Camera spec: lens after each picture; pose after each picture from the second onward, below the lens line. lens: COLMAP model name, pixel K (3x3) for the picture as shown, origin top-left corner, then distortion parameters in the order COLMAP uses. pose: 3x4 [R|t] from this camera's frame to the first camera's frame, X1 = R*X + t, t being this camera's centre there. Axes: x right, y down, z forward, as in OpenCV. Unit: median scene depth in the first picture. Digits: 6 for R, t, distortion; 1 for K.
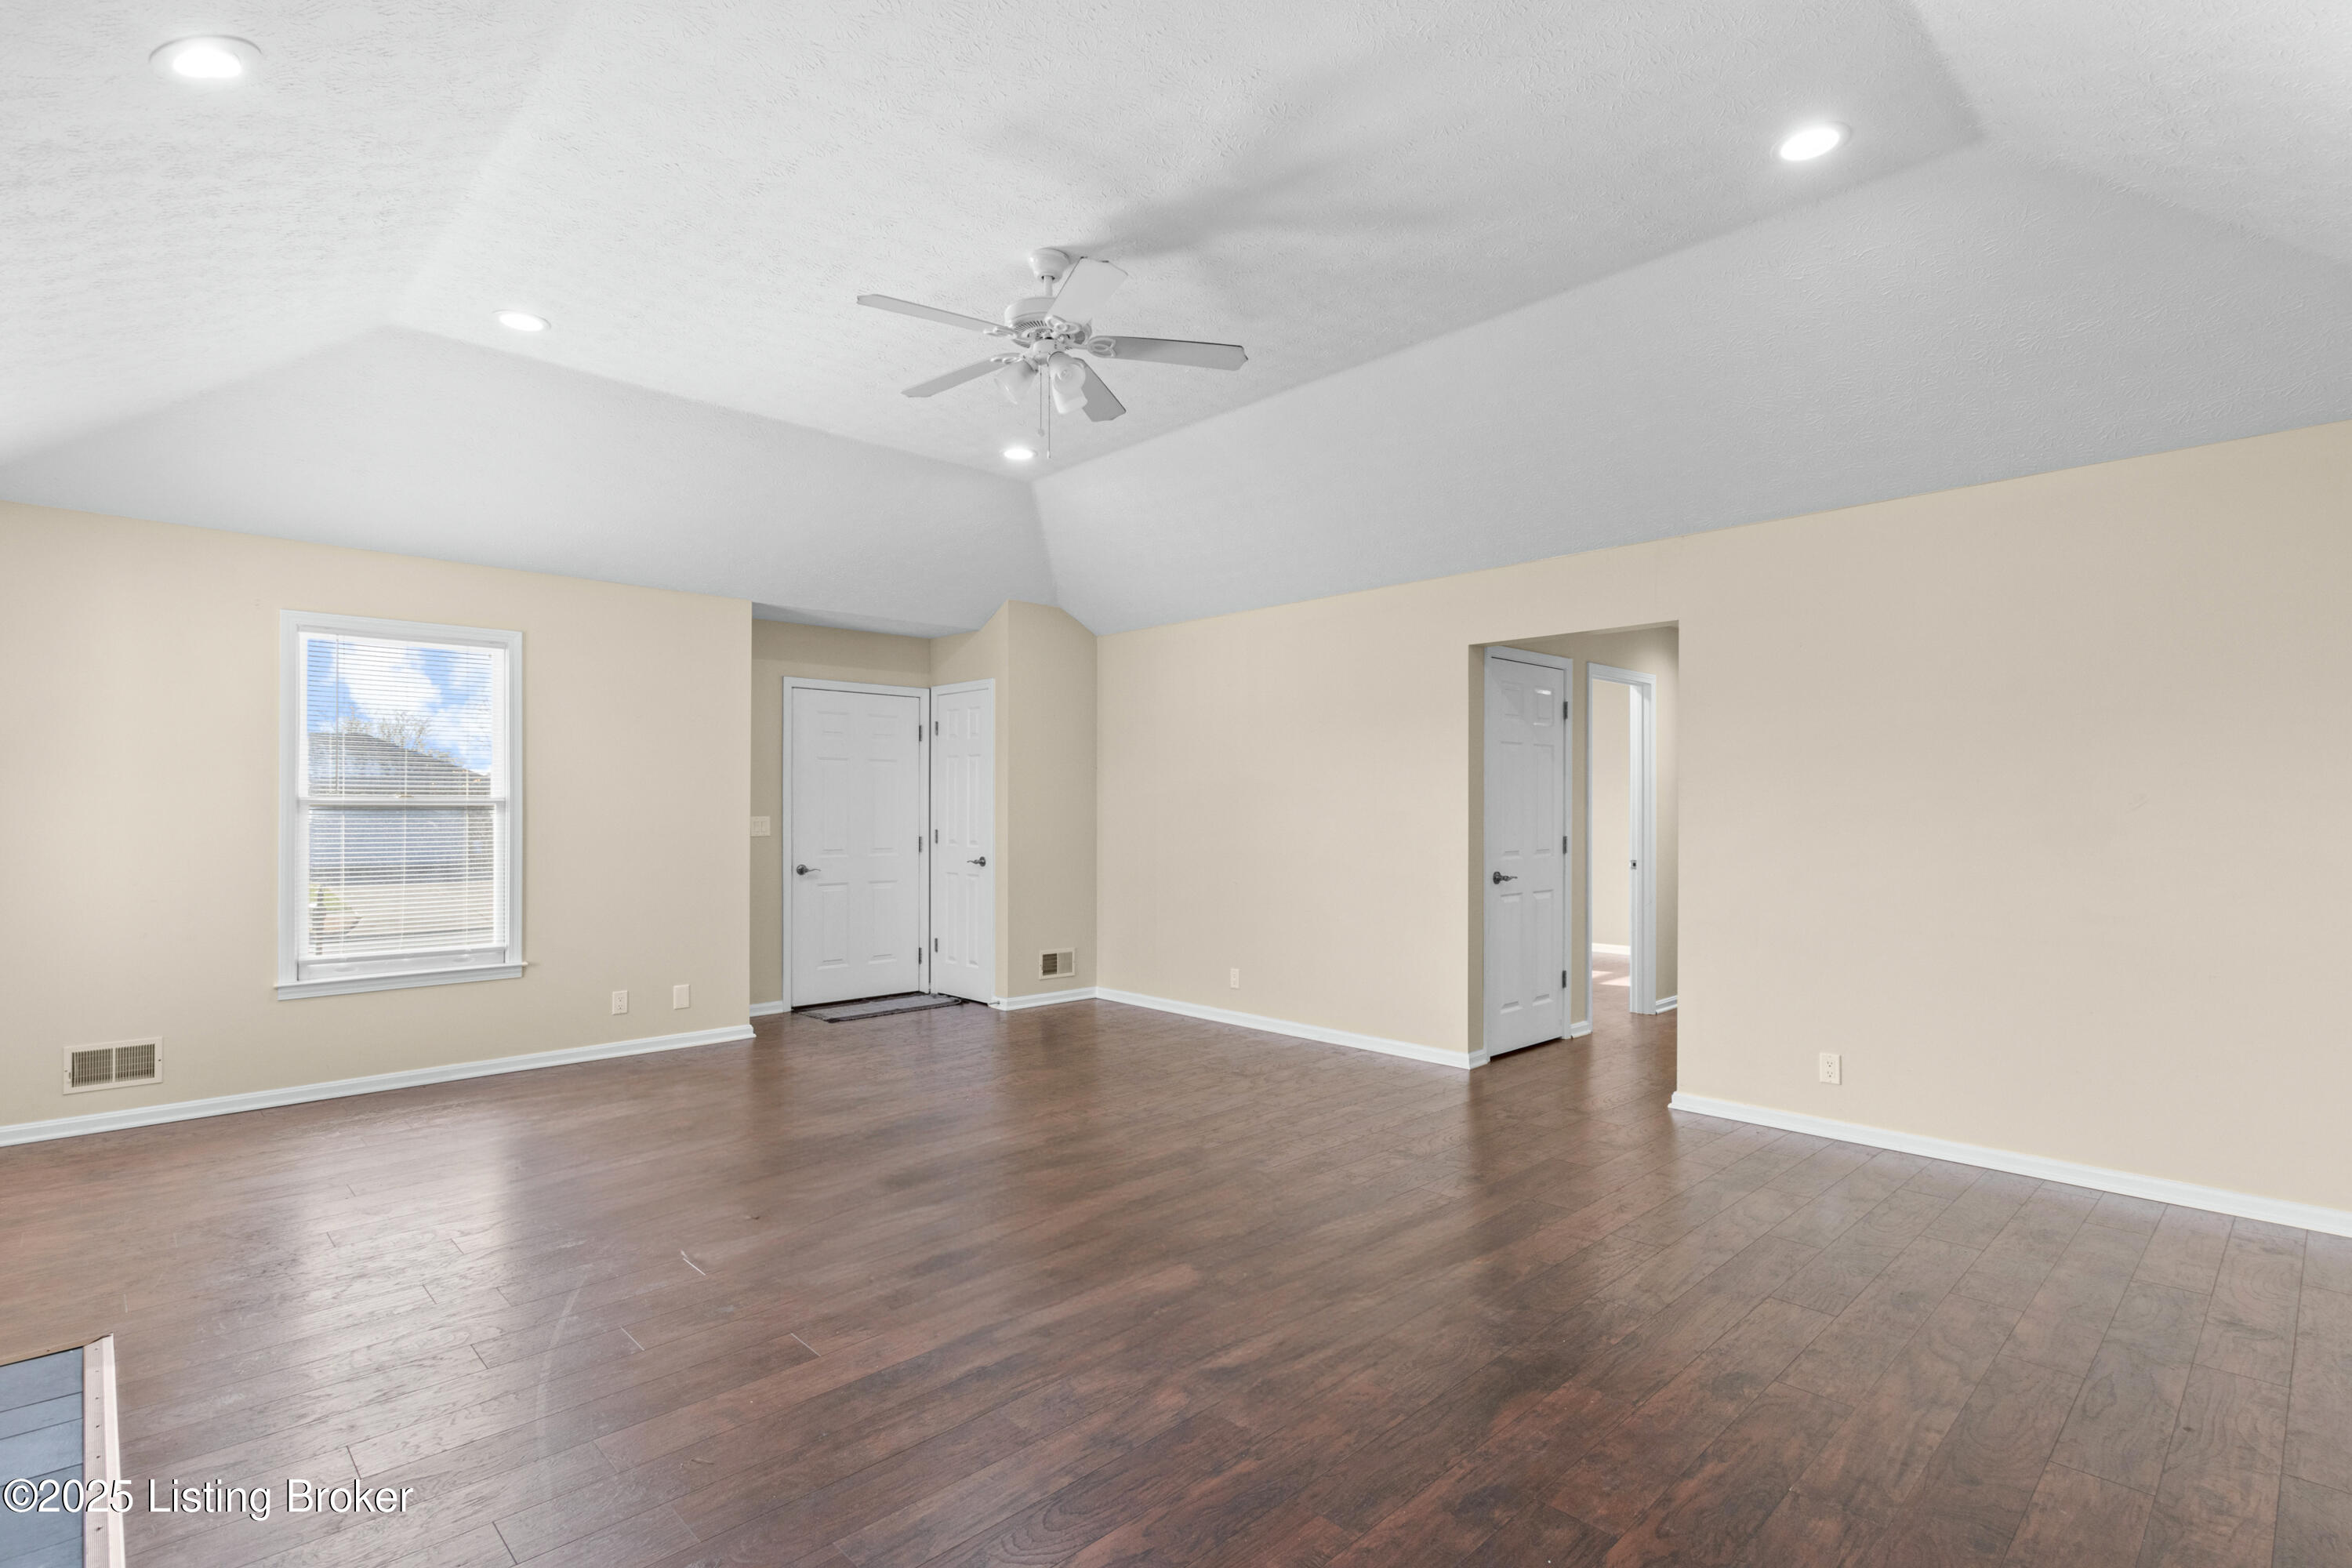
lens RADIAL K [[1108.9, 0, 1191.3], [0, 1108.9, 805.0], [0, 0, 1]] dist [0.001904, -0.002404]
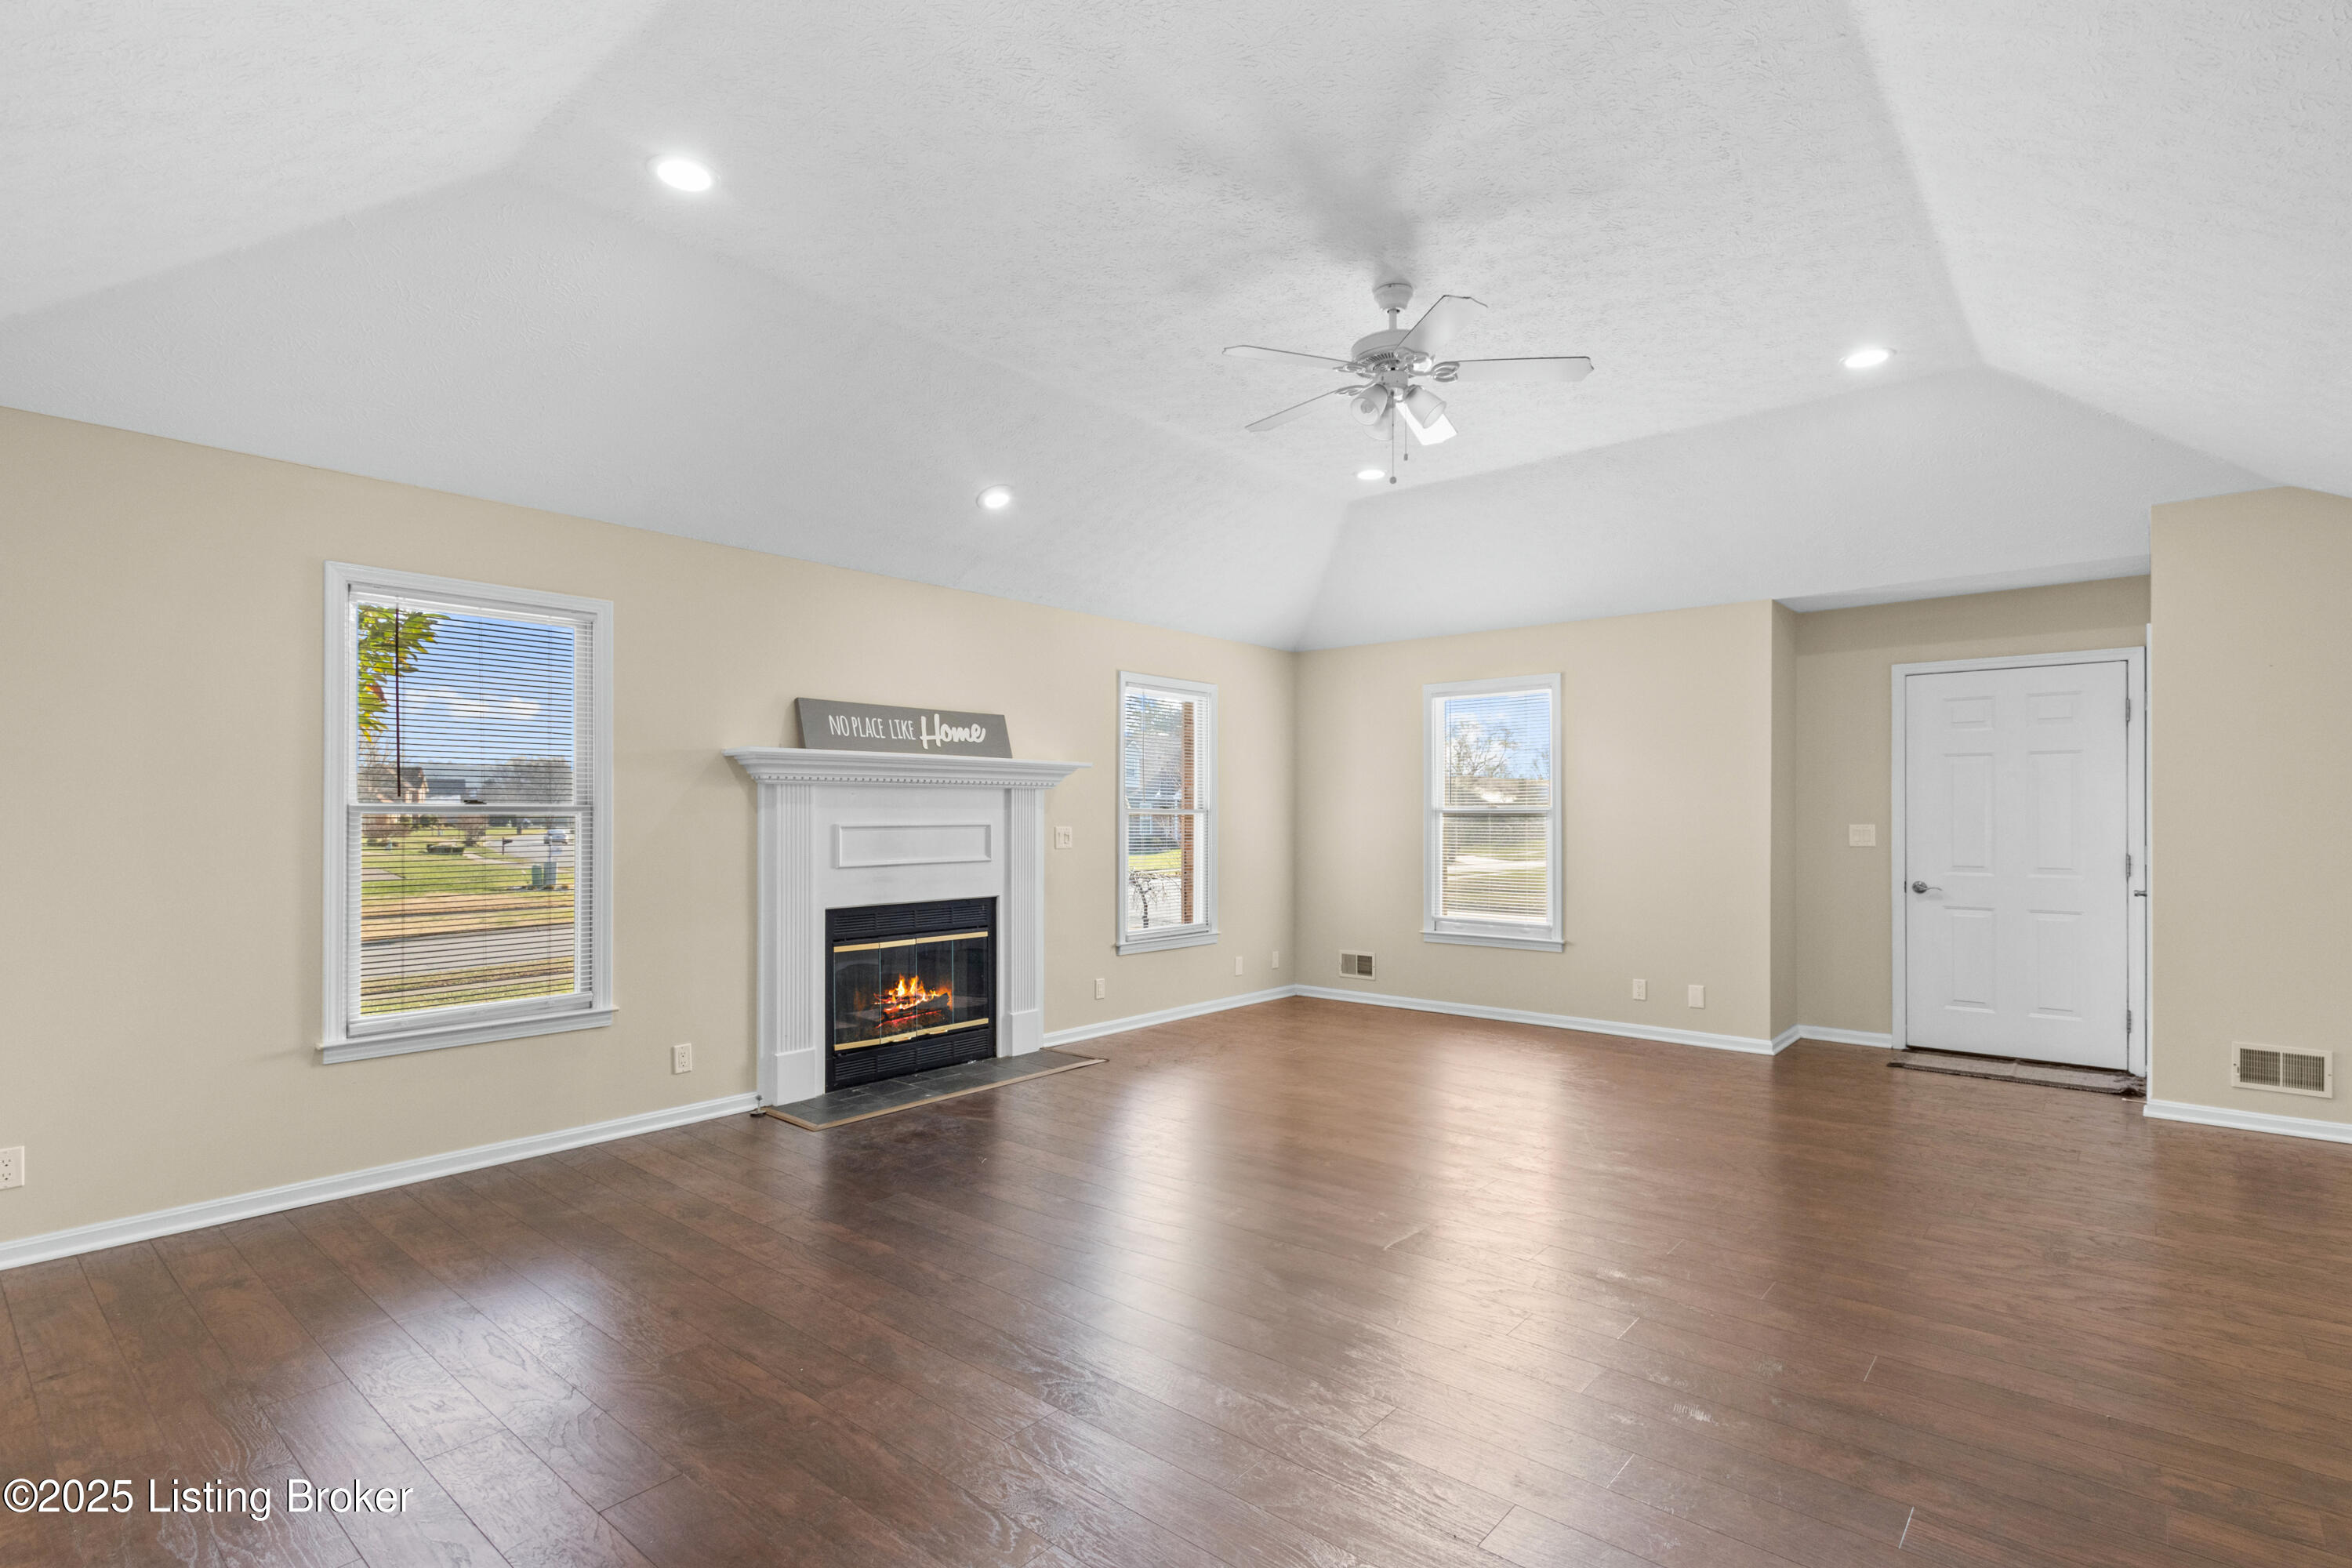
lens RADIAL K [[1108.9, 0, 1186.9], [0, 1108.9, 804.7], [0, 0, 1]] dist [0.001904, -0.002404]
pose [[0.098286, -0.009706, -0.995111, 0.589332], [0.002310, 0.999952, -0.009525, 0.001945], [0.995156, -0.001362, 0.098304, 0.466678]]
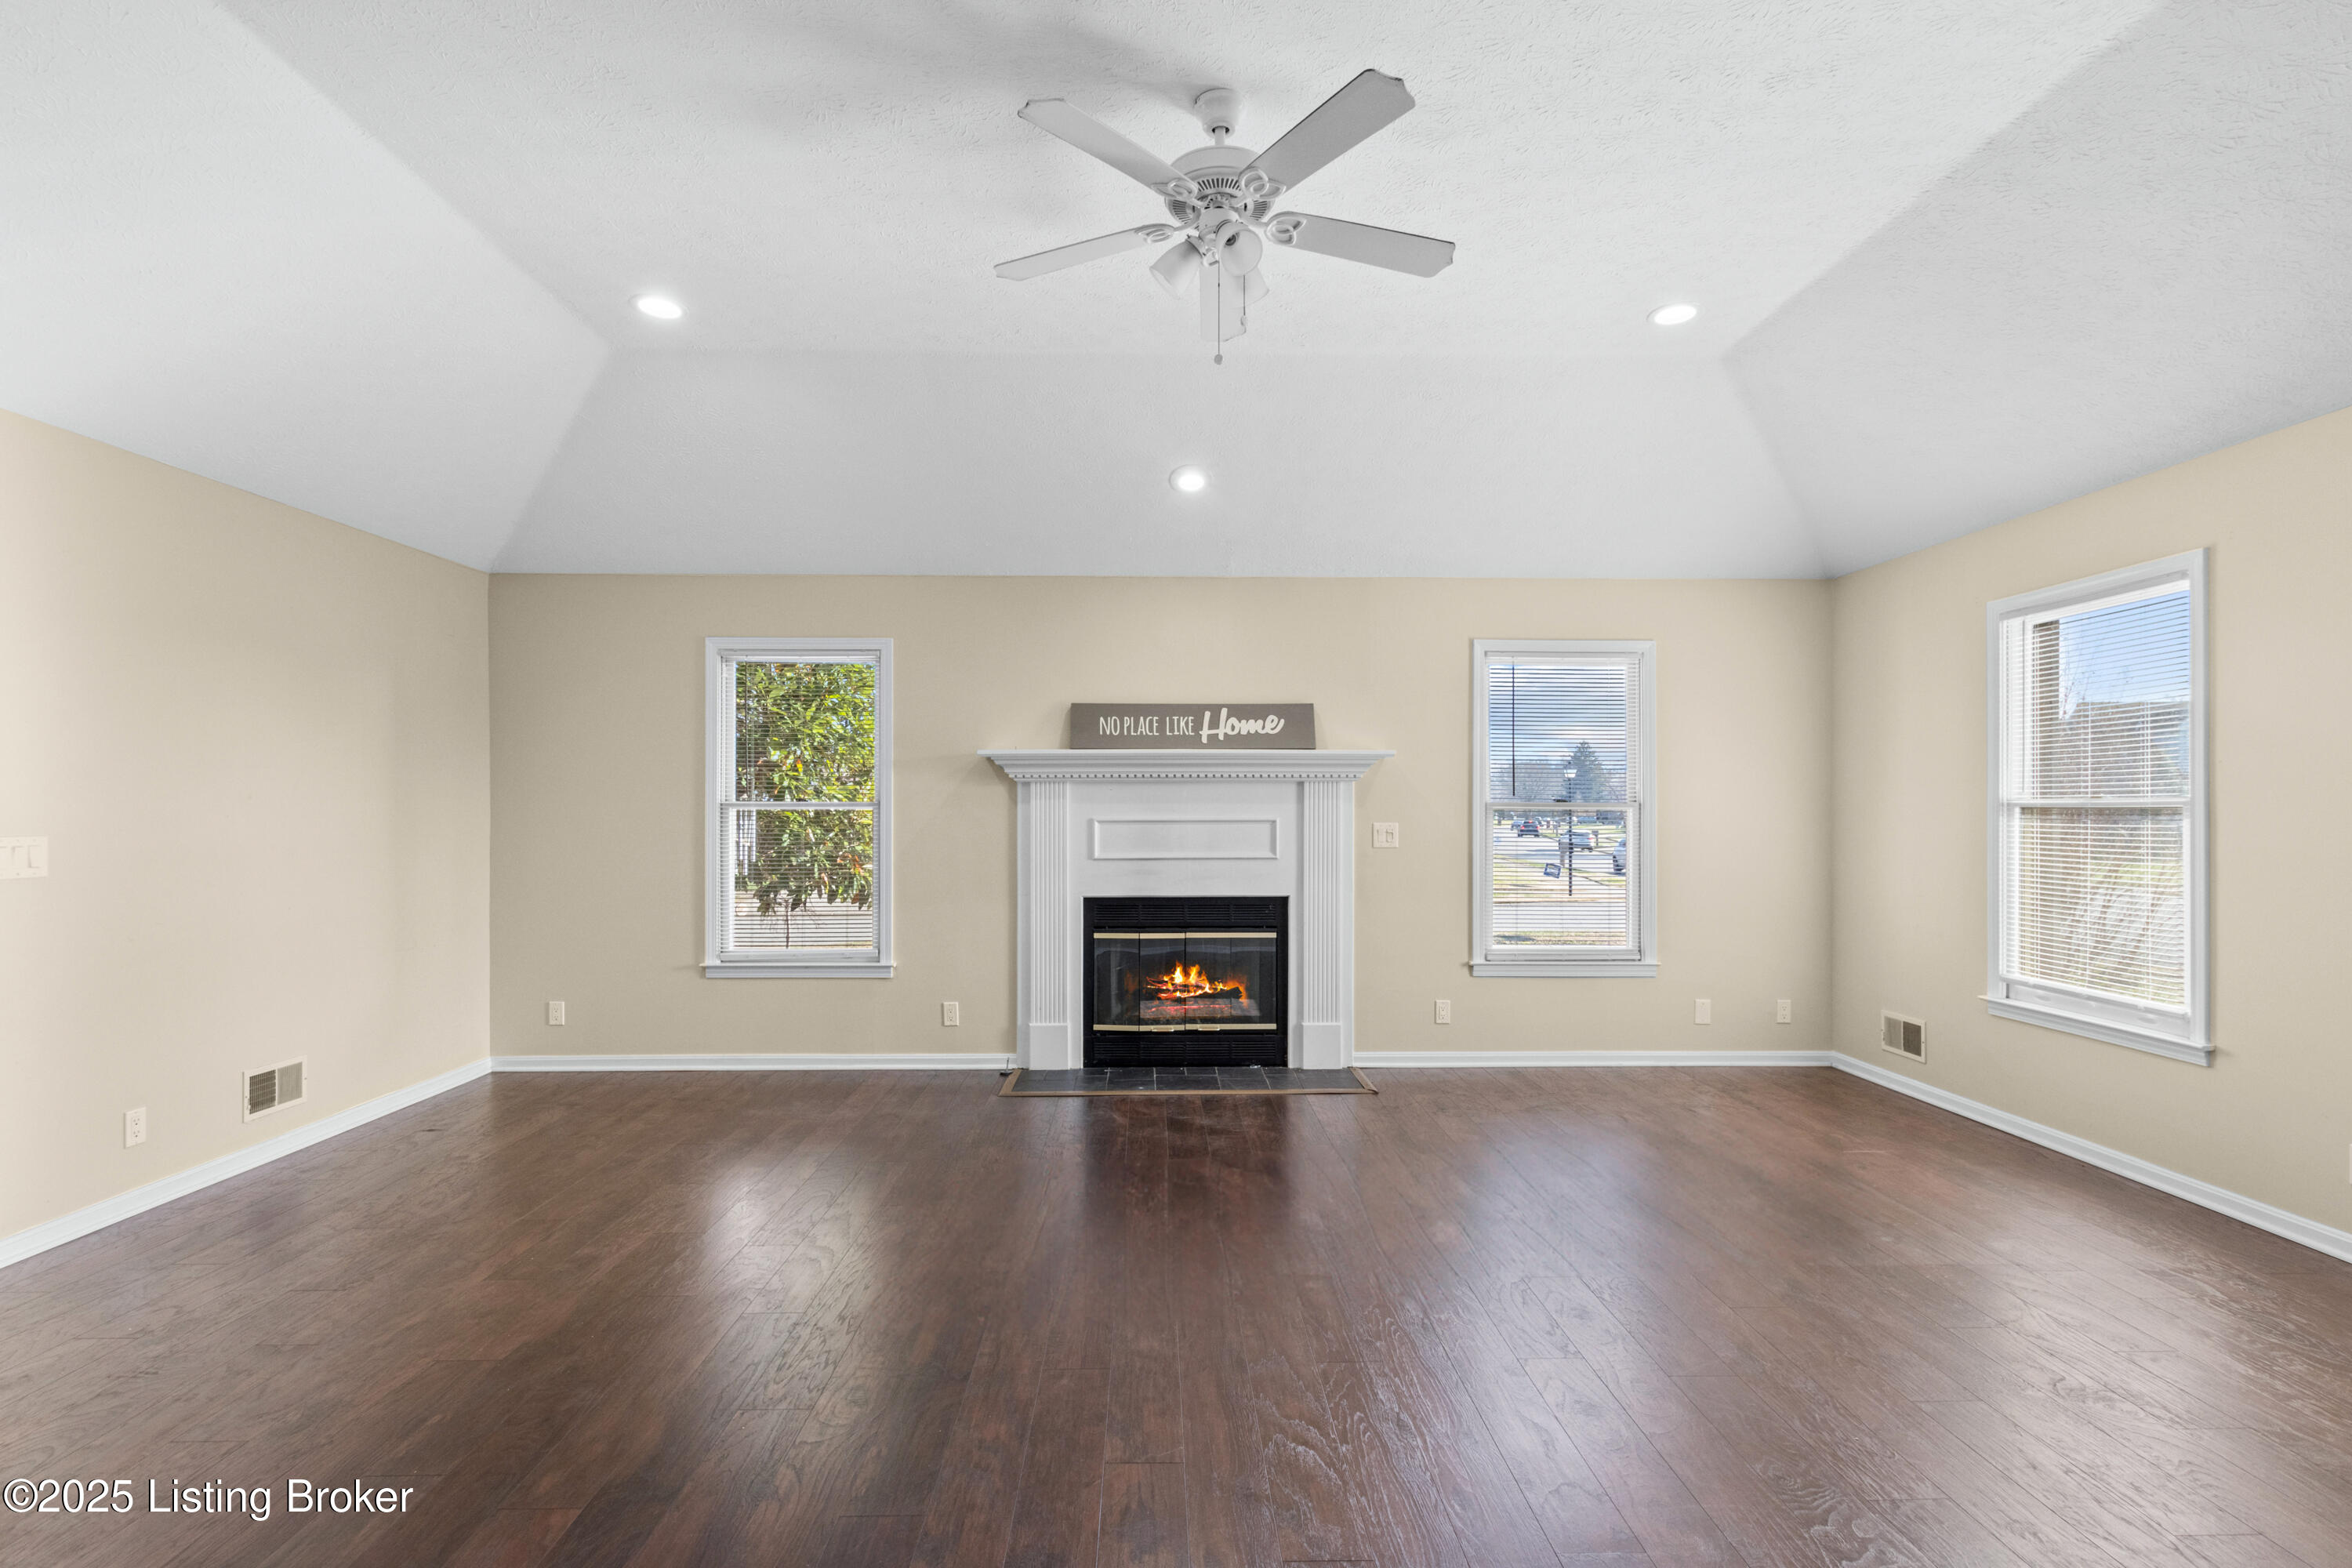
lens RADIAL K [[1108.9, 0, 1156.3], [0, 1108.9, 814.3], [0, 0, 1]] dist [0.001904, -0.002404]
pose [[-0.688901, 0.002898, -0.724850, 0.314188], [0.000499, 0.999994, 0.003523, 0.001602], [0.724856, 0.002065, -0.688898, 1.007757]]
